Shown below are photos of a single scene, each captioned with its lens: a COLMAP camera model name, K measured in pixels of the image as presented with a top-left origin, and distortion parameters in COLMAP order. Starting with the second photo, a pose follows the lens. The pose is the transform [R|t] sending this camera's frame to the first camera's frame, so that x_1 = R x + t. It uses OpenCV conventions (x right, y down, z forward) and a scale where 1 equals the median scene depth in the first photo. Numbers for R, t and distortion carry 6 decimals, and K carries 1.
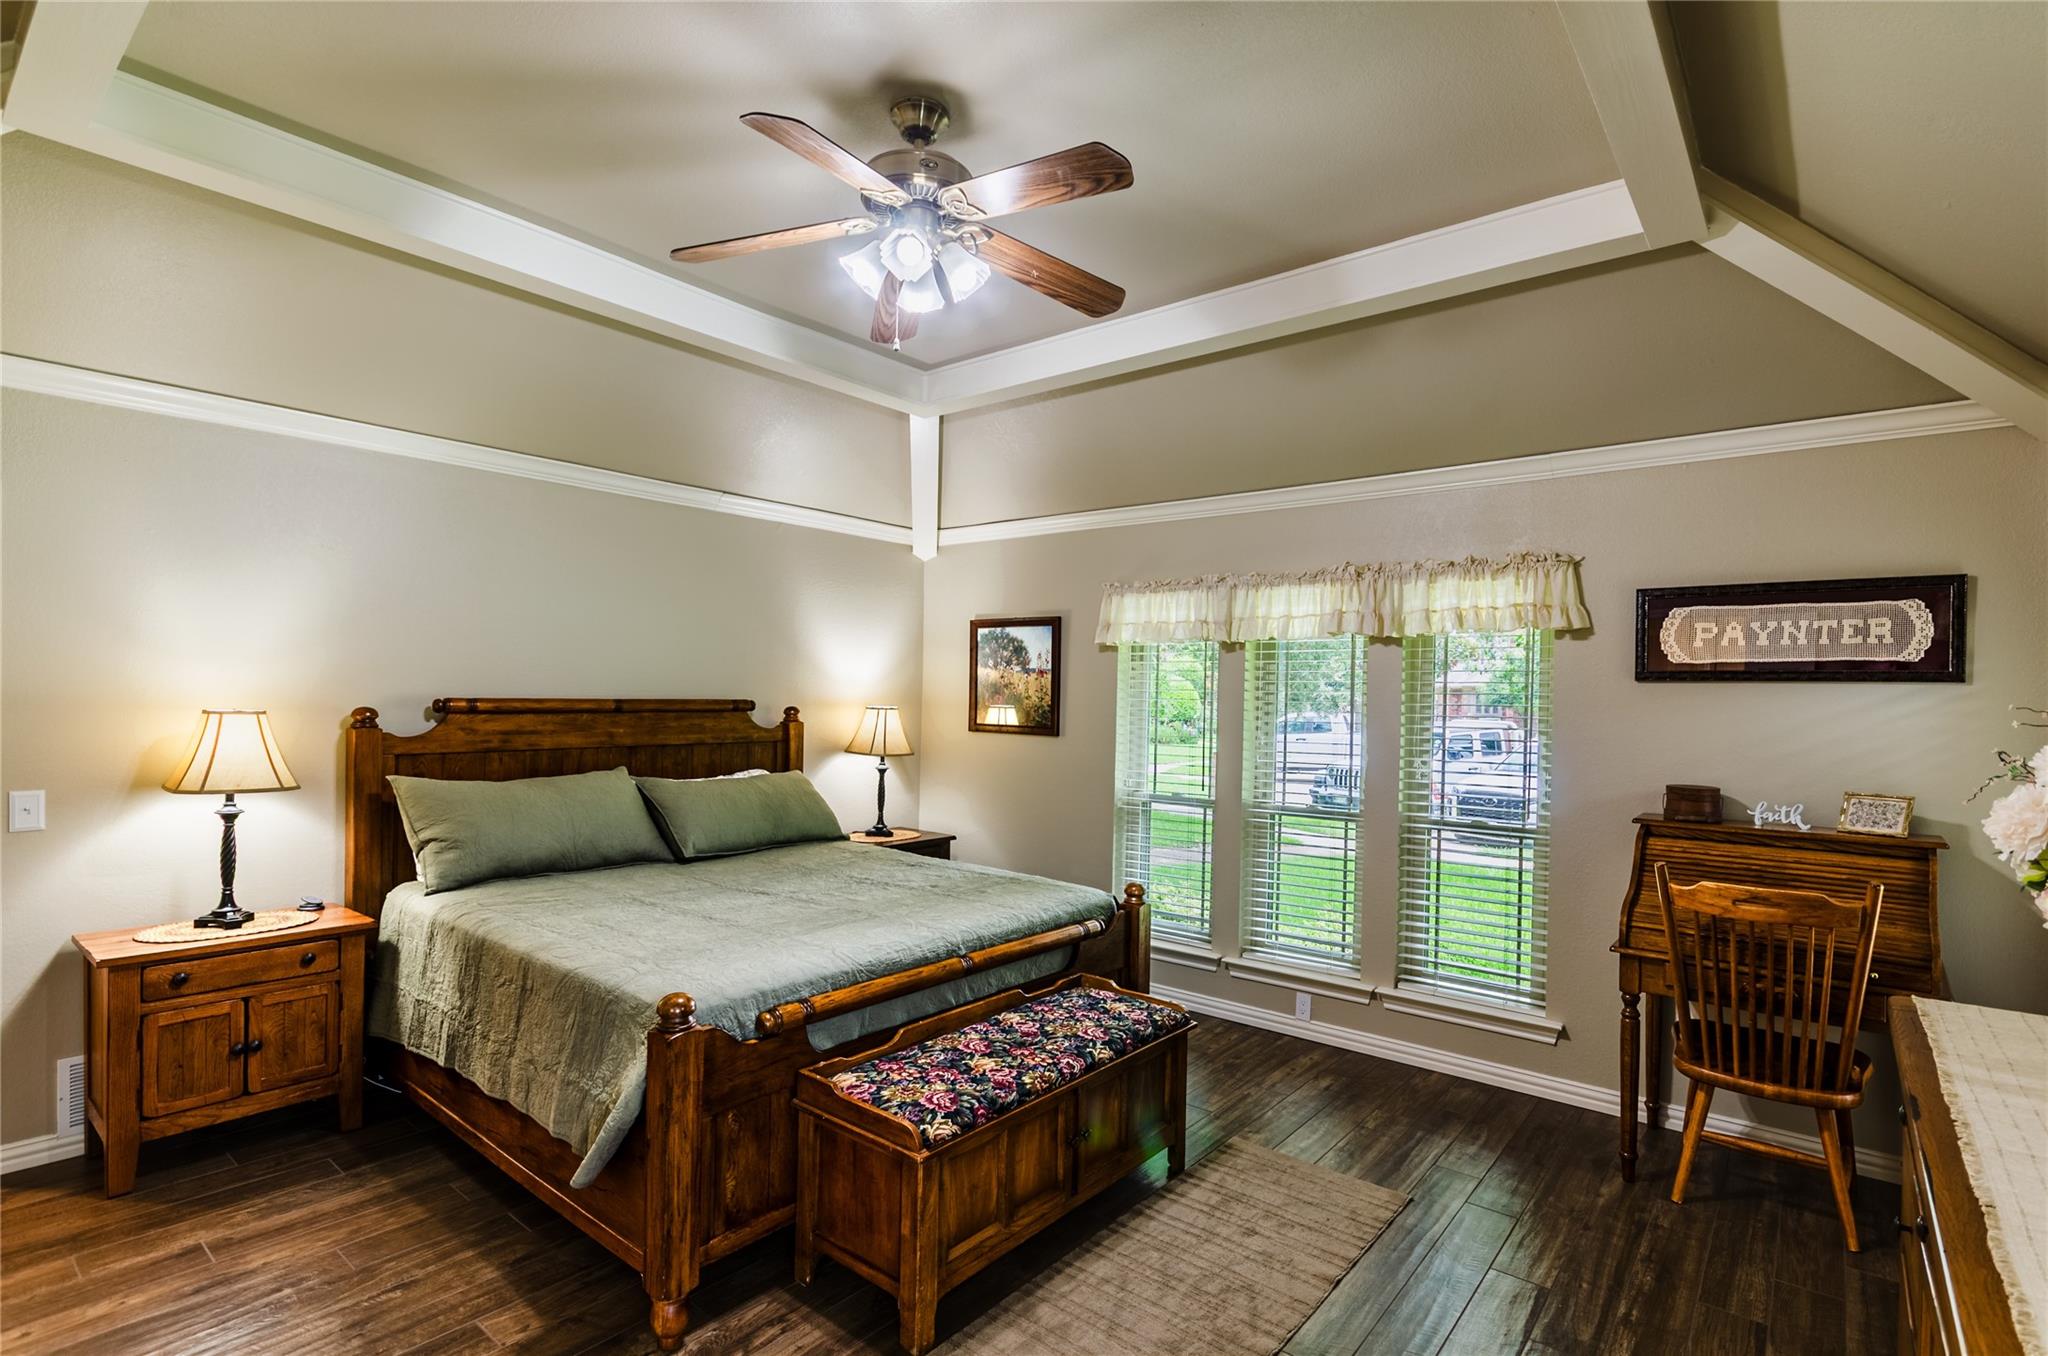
lens RADIAL K [[982.9, 0, 1018.0], [0, 982.9, 677.8], [0, 0, 1]] dist [-0.000378, 0.000266]
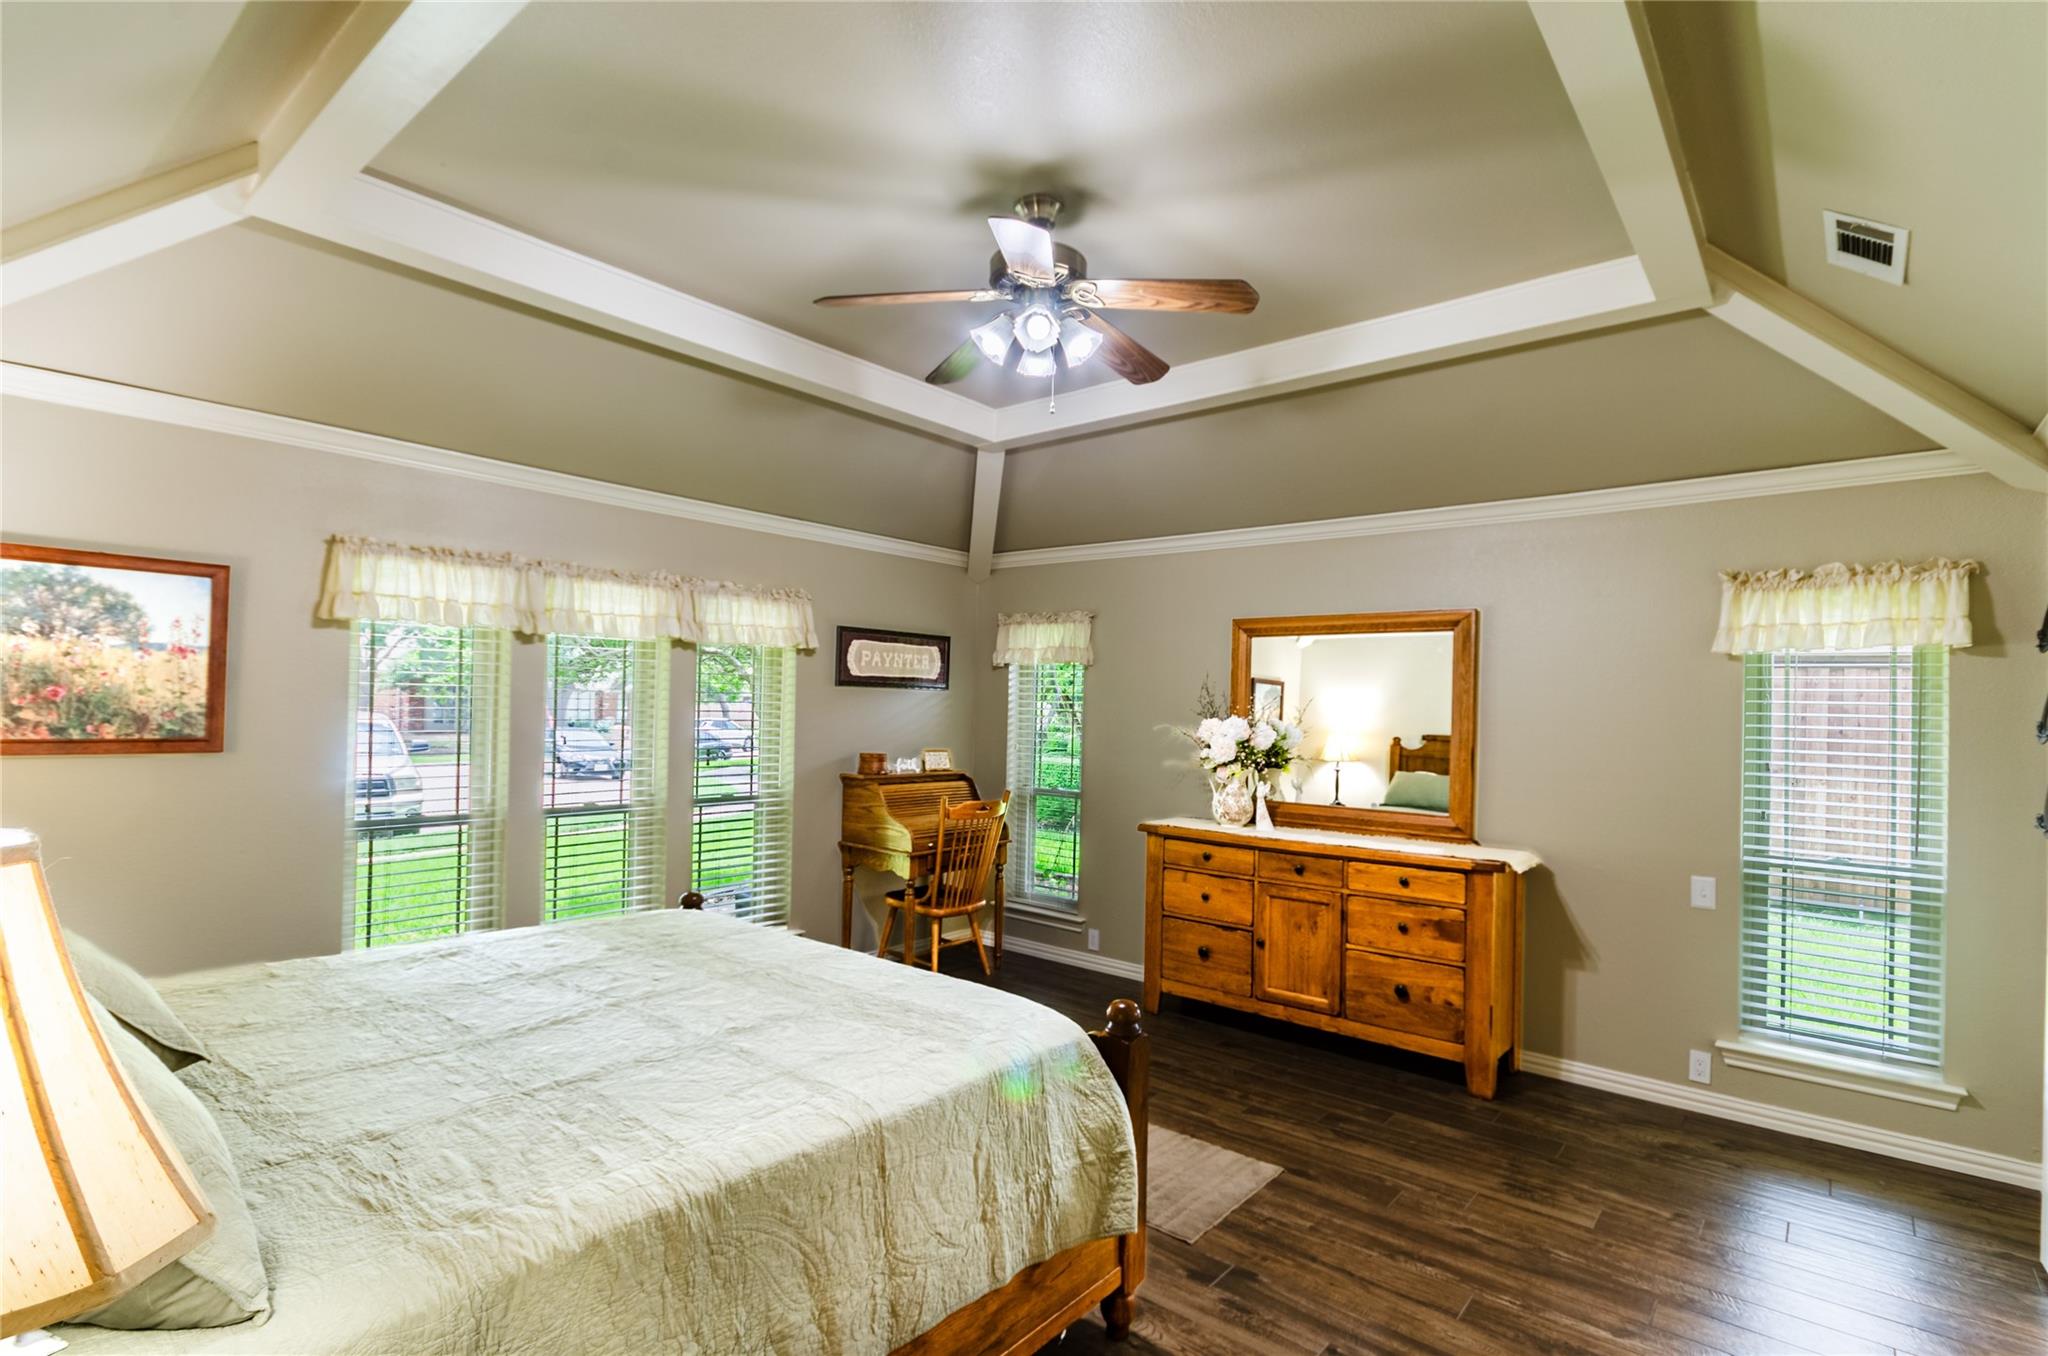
lens RADIAL K [[982.9, 0, 1017.1], [0, 982.9, 695.9], [0, 0, 1]] dist [-0.000378, 0.000266]
pose [[0.009159, -0.005205, 0.999945, -0.775350], [-0.036700, 0.999311, 0.005538, 0.000052], [-0.999284, -0.036749, 0.008962, 0.626065]]
